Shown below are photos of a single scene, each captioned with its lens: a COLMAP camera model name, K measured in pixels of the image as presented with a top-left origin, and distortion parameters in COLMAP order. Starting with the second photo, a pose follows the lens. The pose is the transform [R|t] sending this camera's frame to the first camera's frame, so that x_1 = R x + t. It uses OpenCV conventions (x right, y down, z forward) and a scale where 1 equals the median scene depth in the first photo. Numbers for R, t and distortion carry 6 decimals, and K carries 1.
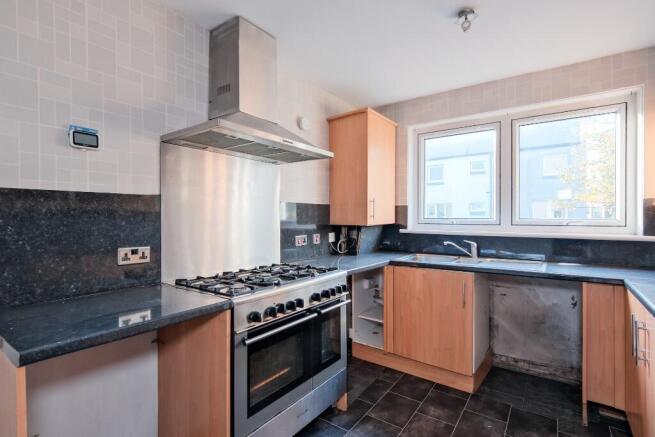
lens RADIAL K [[320.1, 0, 319.1], [0, 320.1, 219.0], [0, 0, 1]] dist [0.003156, -0.005796]
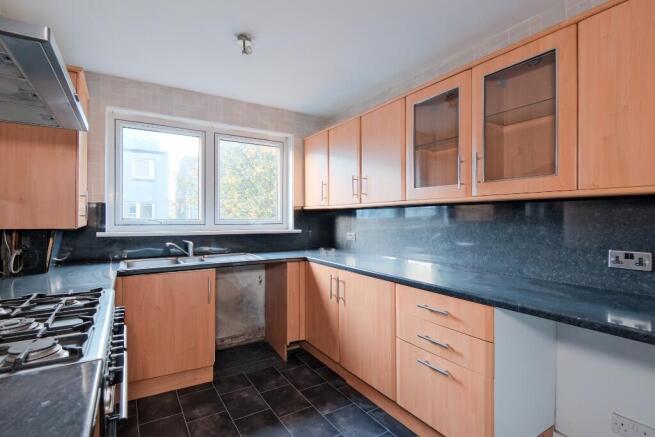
lens RADIAL K [[320.1, 0, 329.9], [0, 320.1, 219.3], [0, 0, 1]] dist [0.003156, -0.005796]
pose [[0.369862, -0.003670, 0.929080, -0.359577], [0.004232, 0.999988, 0.002265, -0.000404], [-0.929077, 0.003094, 0.369873, 0.220663]]
